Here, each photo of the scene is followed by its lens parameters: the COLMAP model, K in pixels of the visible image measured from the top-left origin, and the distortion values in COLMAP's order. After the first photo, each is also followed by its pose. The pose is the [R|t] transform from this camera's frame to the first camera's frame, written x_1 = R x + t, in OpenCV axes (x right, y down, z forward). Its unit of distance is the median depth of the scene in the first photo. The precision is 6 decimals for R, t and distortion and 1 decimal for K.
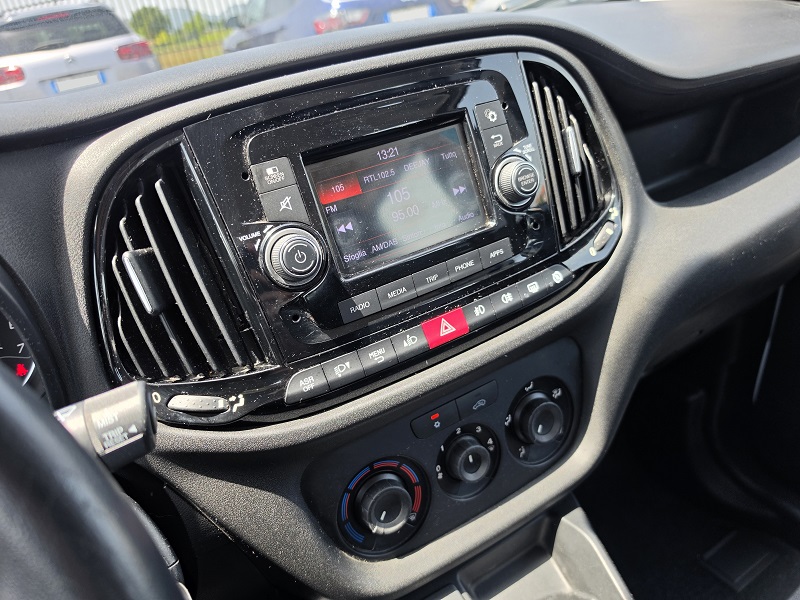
lens RADIAL K [[558.4, 0, 395.3], [0, 558.4, 307.5], [0, 0, 1]] dist [0.018421, -0.031794]
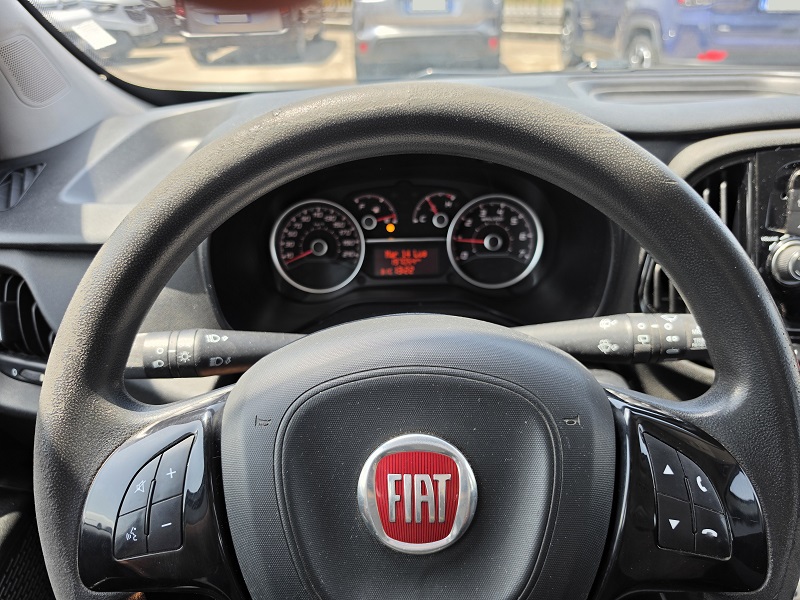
lens RADIAL K [[558.4, 0, 400.1], [0, 558.4, 296.2], [0, 0, 1]] dist [0.018421, -0.031794]
pose [[0.870403, 0.339846, -0.356234, -0.408757], [-0.315653, 0.940477, 0.125962, 0.093389], [0.377837, 0.002808, 0.925868, -0.479486]]
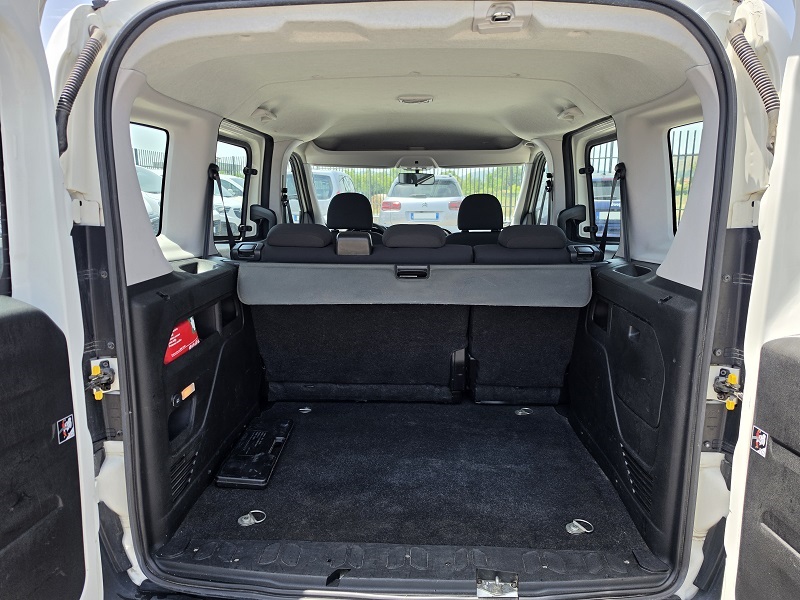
lens RADIAL K [[558.4, 0, 398.8], [0, 558.4, 299.4], [0, 0, 1]] dist [0.018421, -0.031794]
pose [[0.835502, 0.242507, -0.493078, 4.921608], [-0.362188, 0.917869, -0.162284, 2.598209], [0.413226, 0.314175, 0.854715, -7.593383]]
